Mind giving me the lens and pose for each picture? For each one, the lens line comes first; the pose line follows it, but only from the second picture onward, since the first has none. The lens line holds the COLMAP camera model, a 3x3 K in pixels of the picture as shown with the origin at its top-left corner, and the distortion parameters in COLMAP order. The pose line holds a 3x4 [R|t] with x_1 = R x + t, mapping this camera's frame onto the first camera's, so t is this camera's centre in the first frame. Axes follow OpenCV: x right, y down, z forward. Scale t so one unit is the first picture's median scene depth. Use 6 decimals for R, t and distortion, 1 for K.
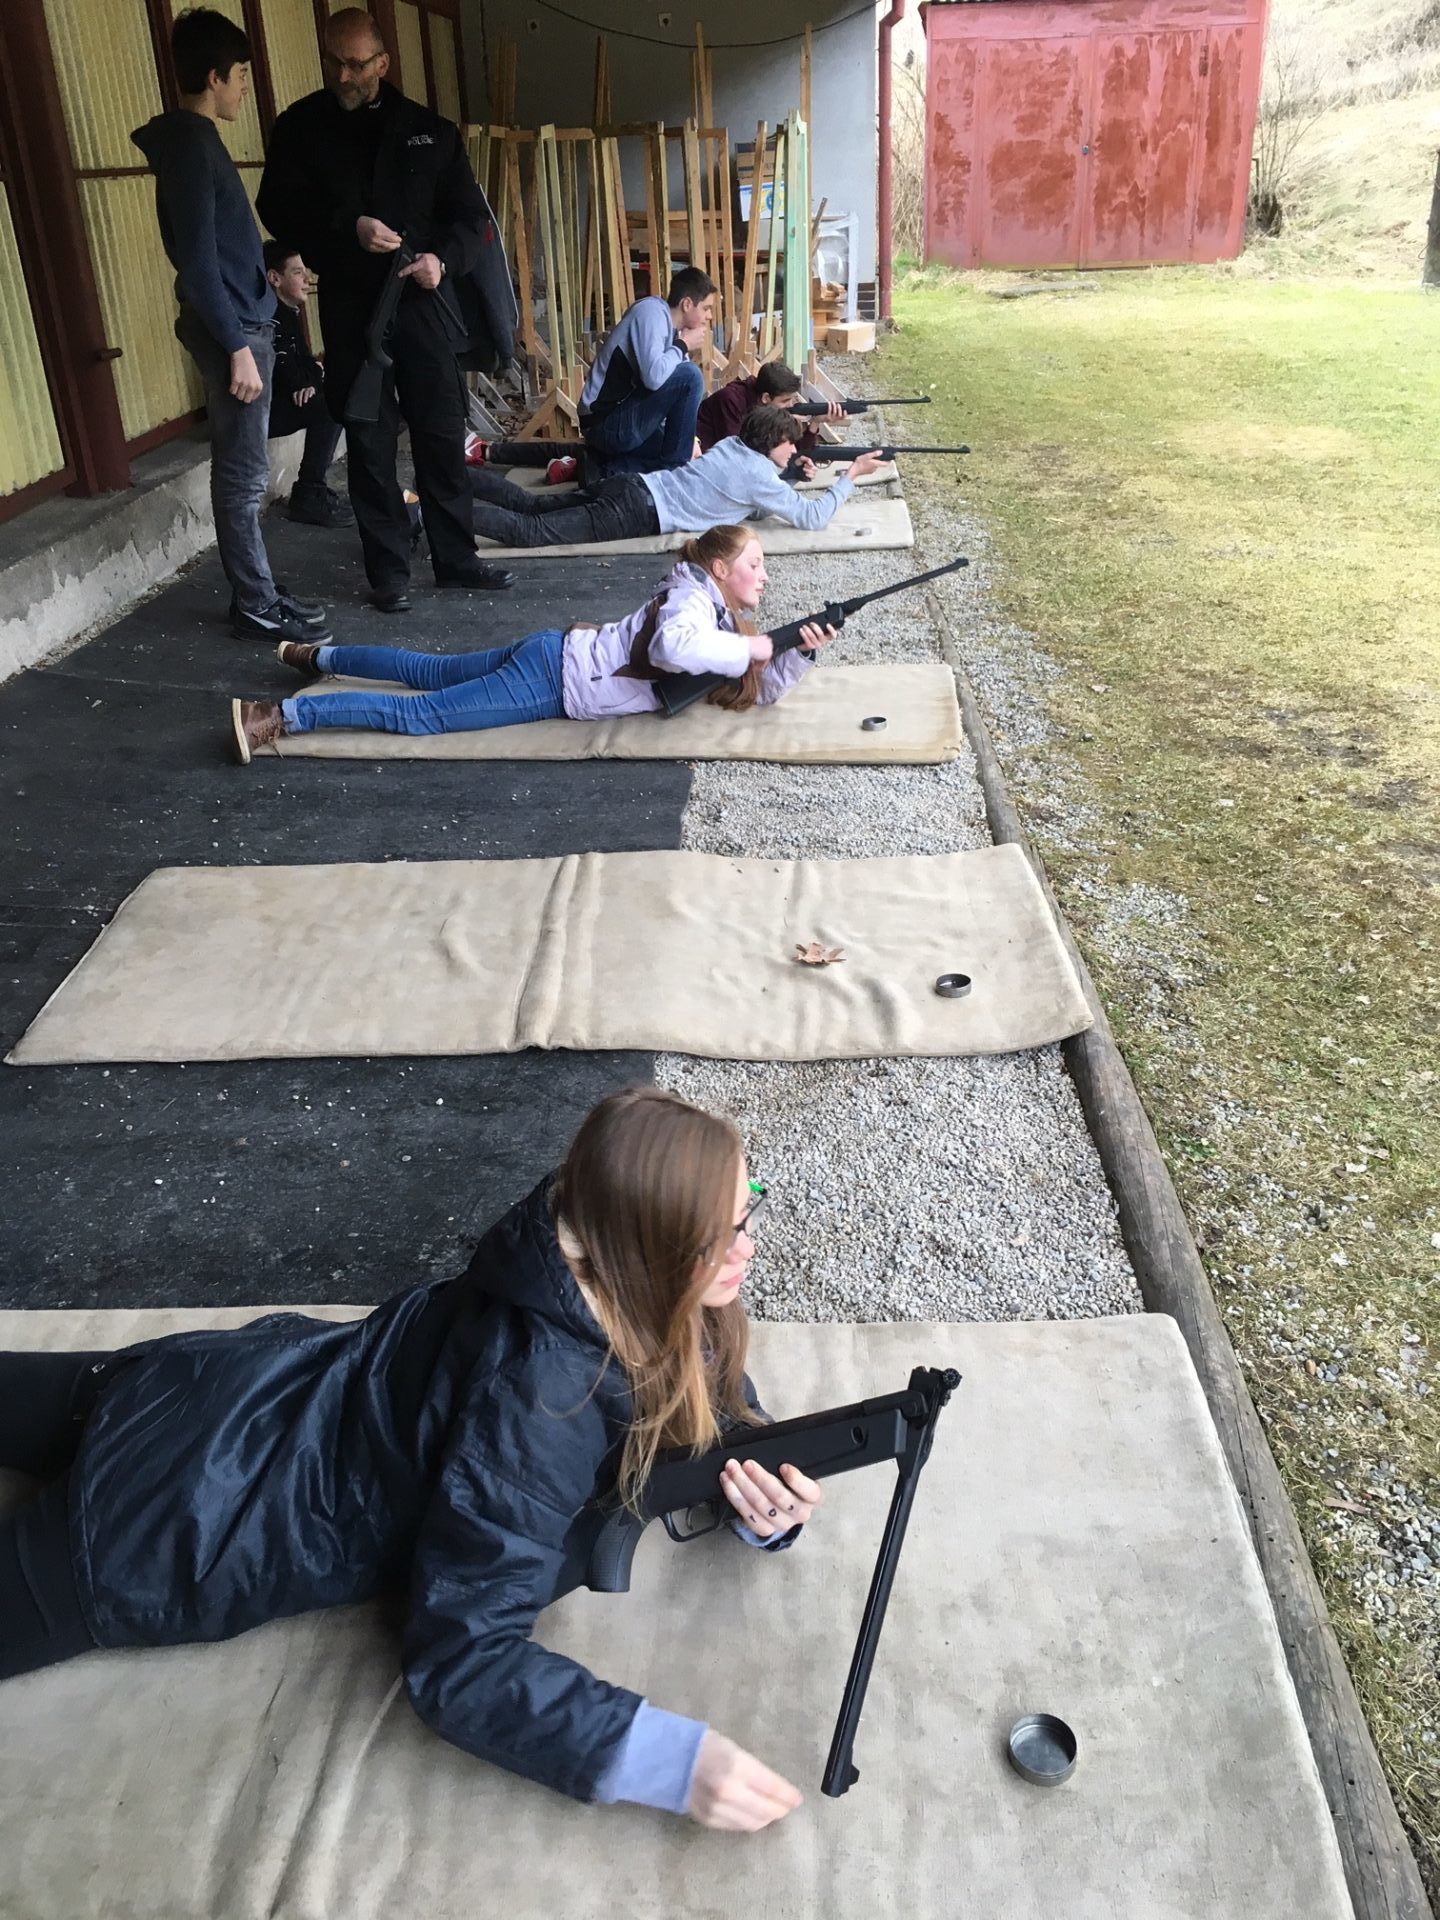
lens RADIAL K [[1660.4, 0, 728.9], [0, 1660.4, 966.7], [0, 0, 1]] dist [0.069466, -0.072666]
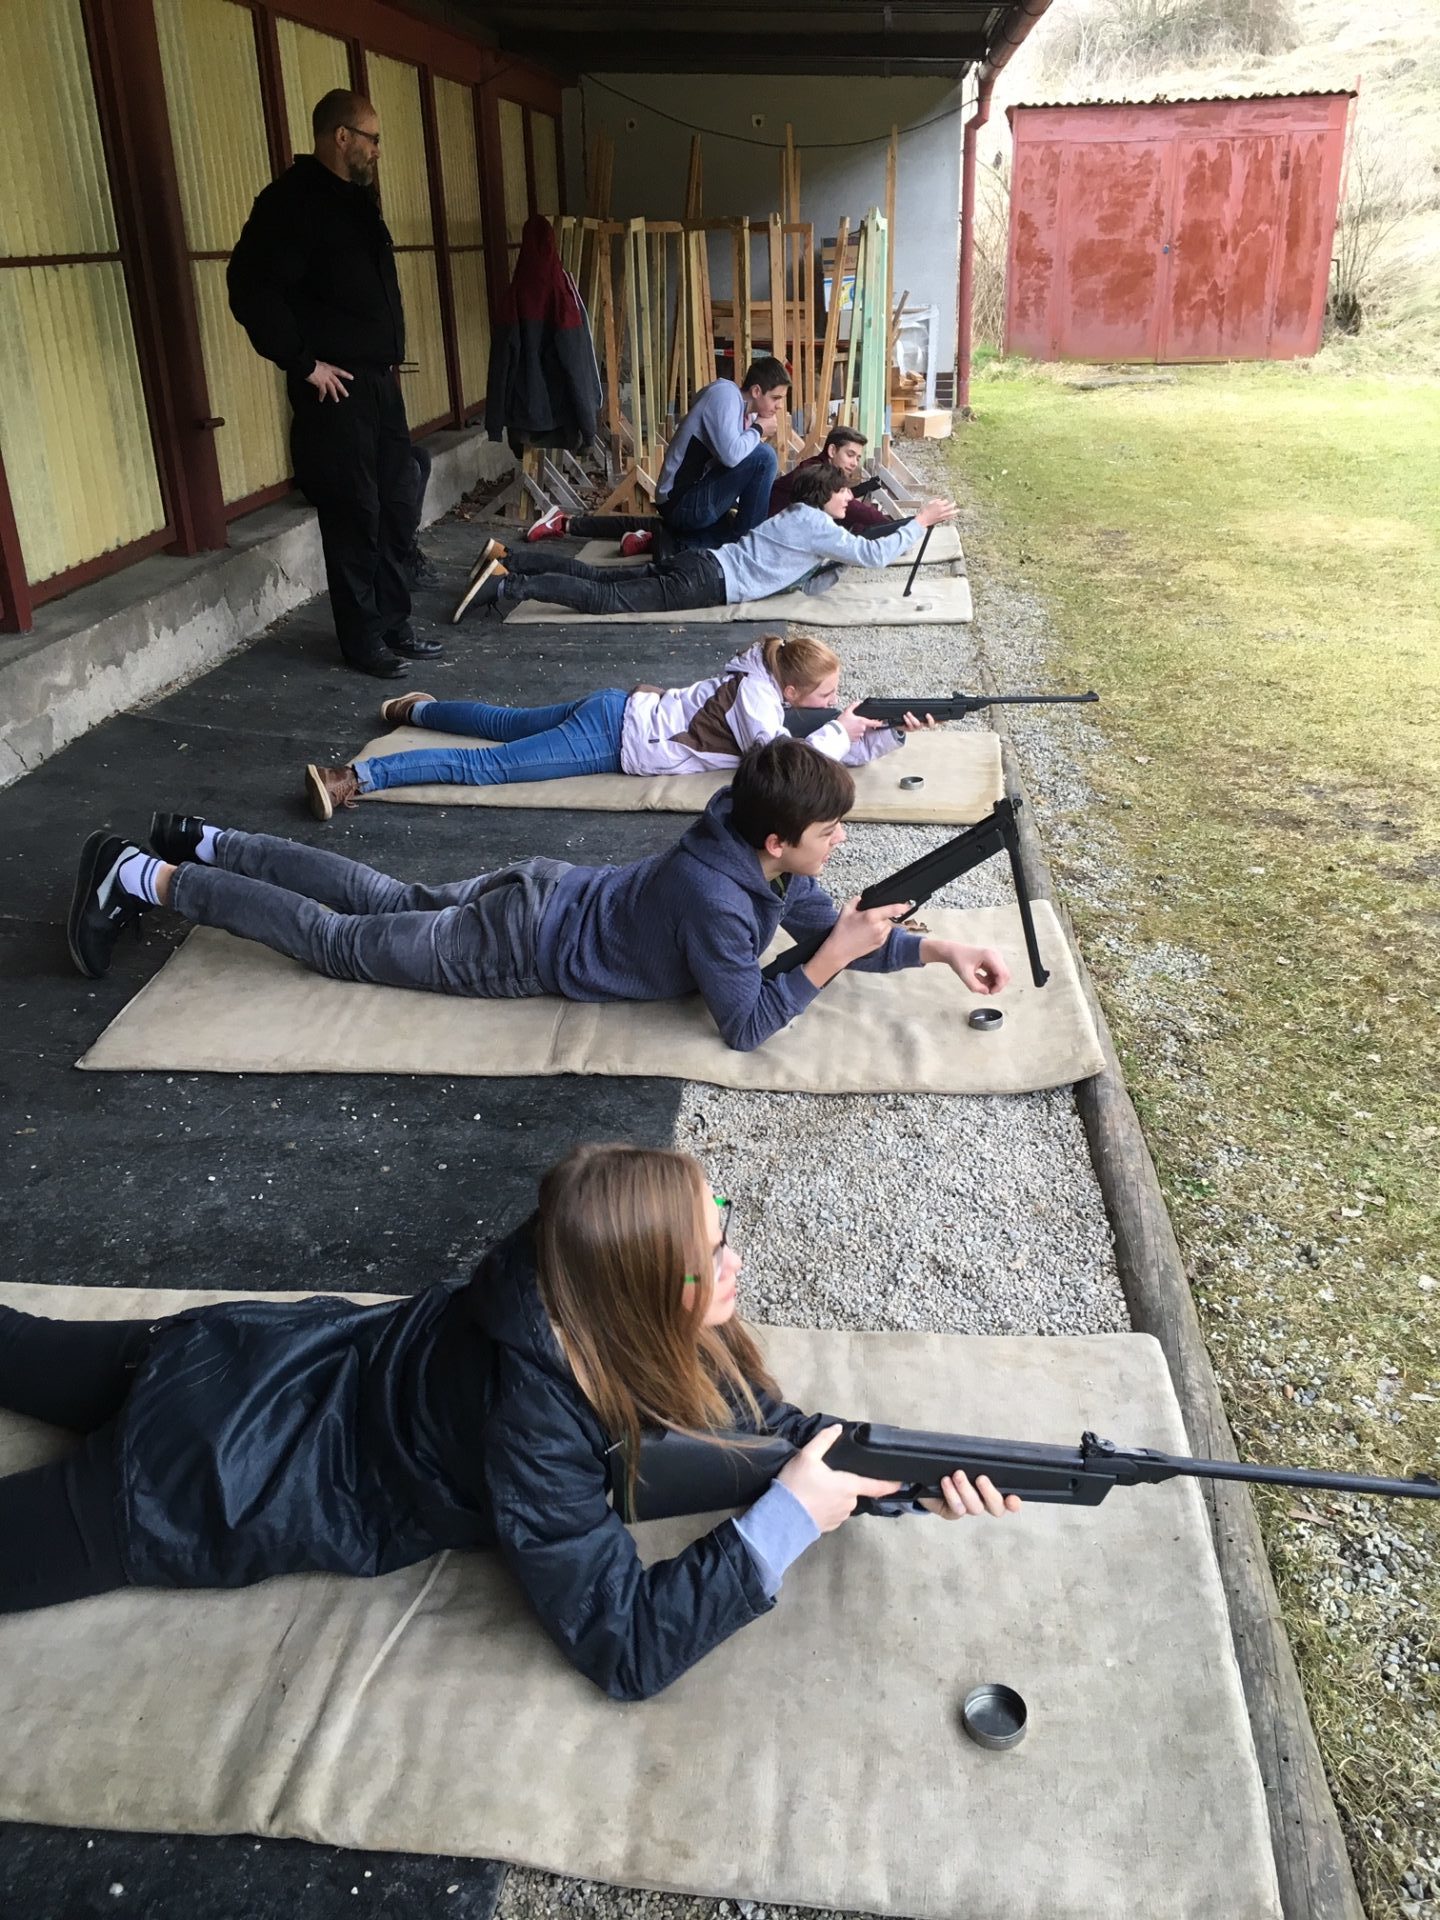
lens RADIAL K [[1660.4, 0, 725.0], [0, 1660.4, 964.1], [0, 0, 1]] dist [0.069466, -0.072666]
pose [[0.998409, 0.034258, -0.044797, 0.018141], [-0.036318, 0.998280, -0.046021, 0.017737], [0.043143, 0.047574, 0.997936, -0.034923]]
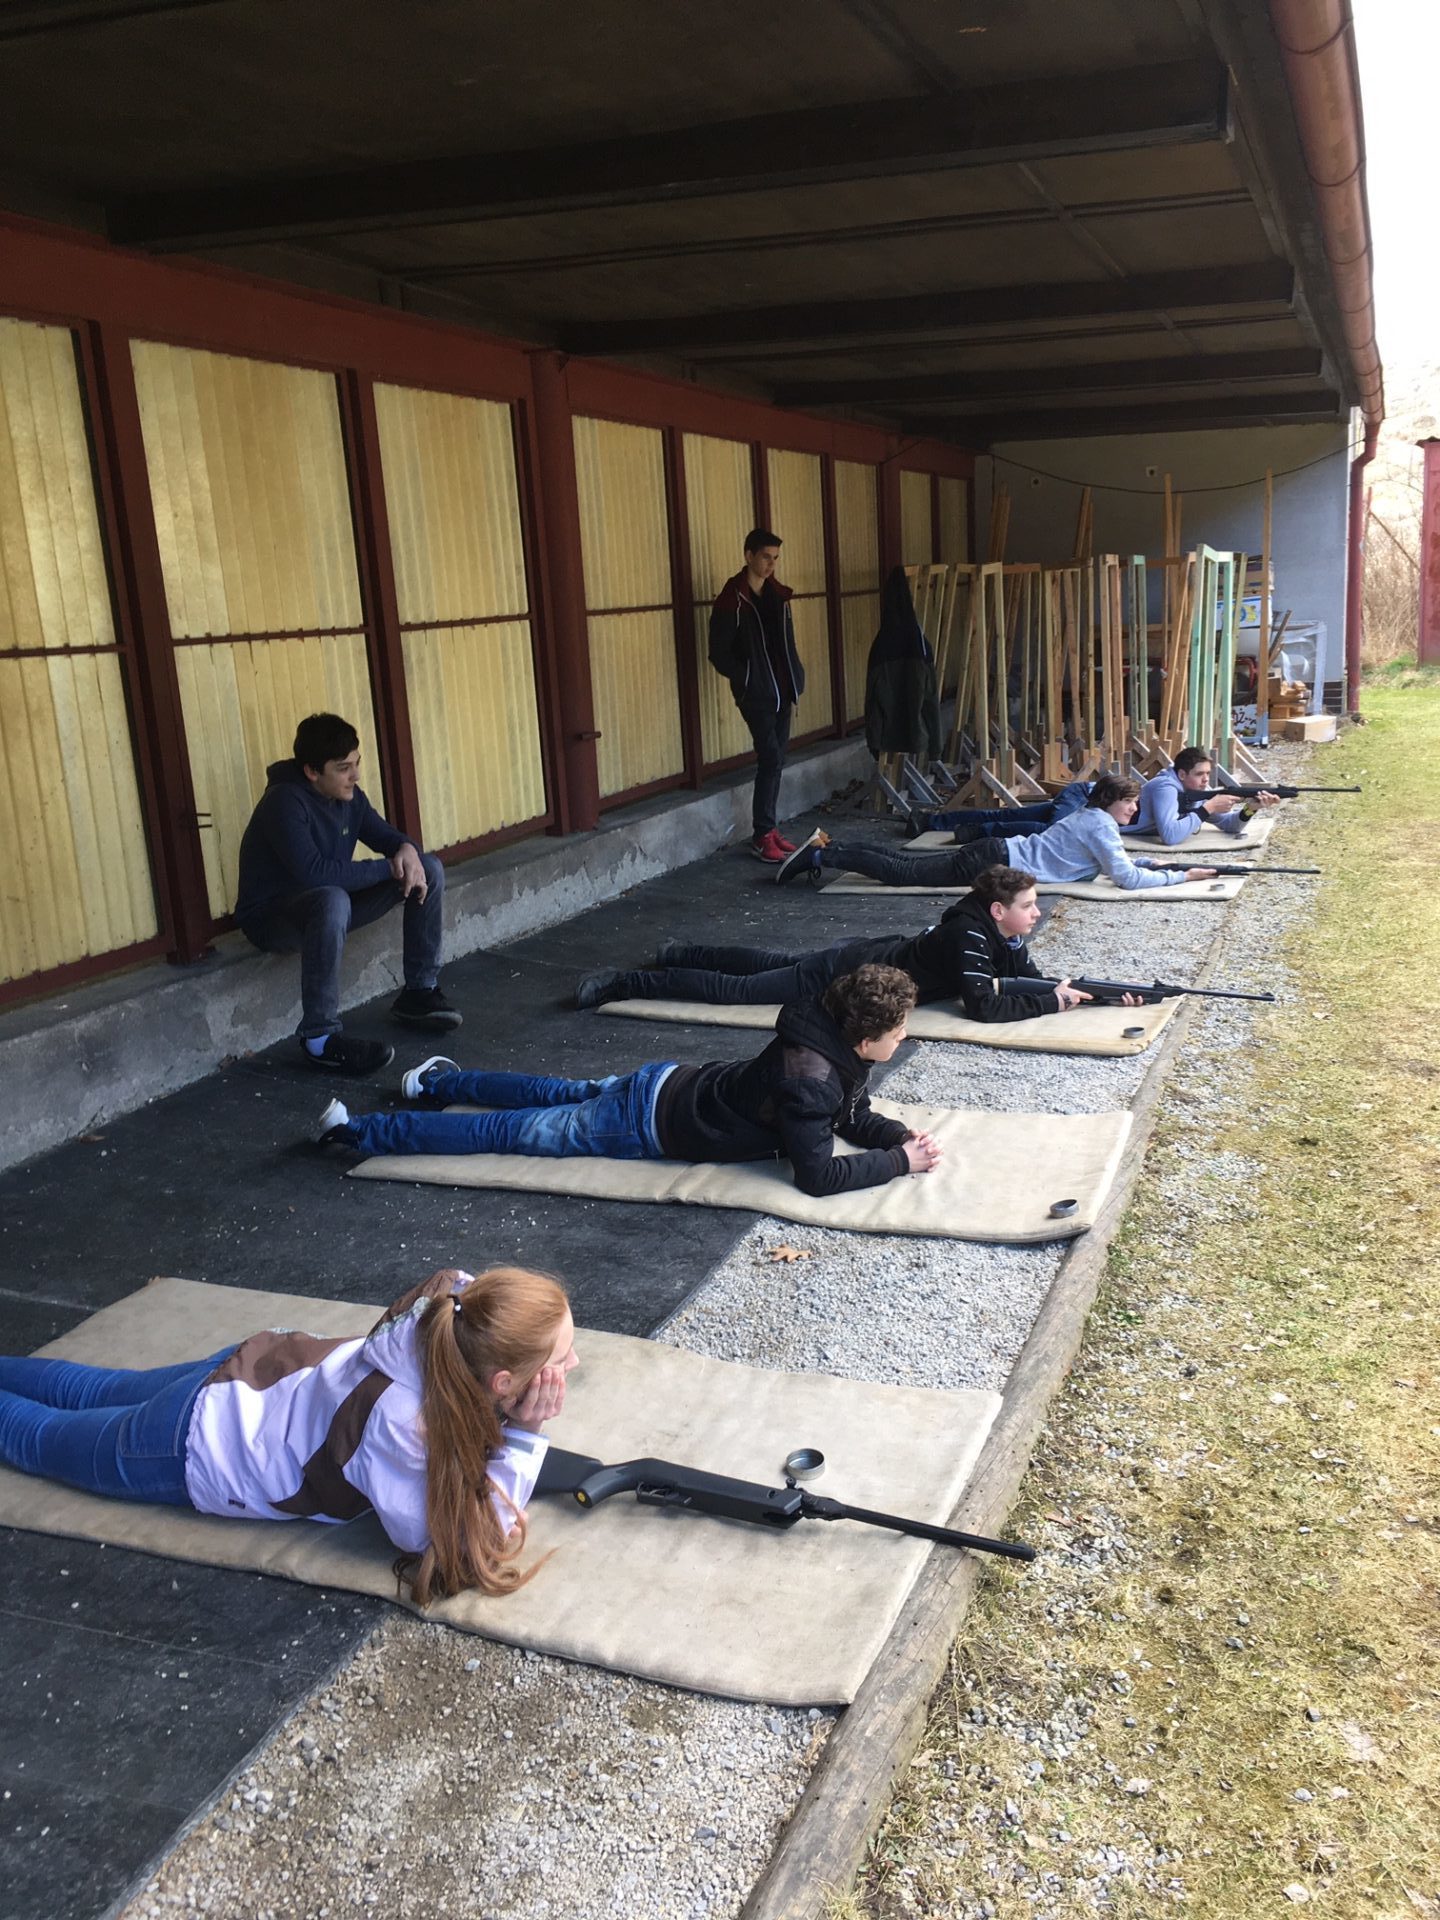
lens RADIAL K [[1660.4, 0, 714.4], [0, 1660.4, 951.3], [0, 0, 1]] dist [0.069466, -0.072666]
pose [[0.939425, 0.052453, -0.338718, 0.251530], [-0.127744, 0.970603, -0.203989, 0.086194], [0.318060, 0.234901, 0.918509, -0.209509]]
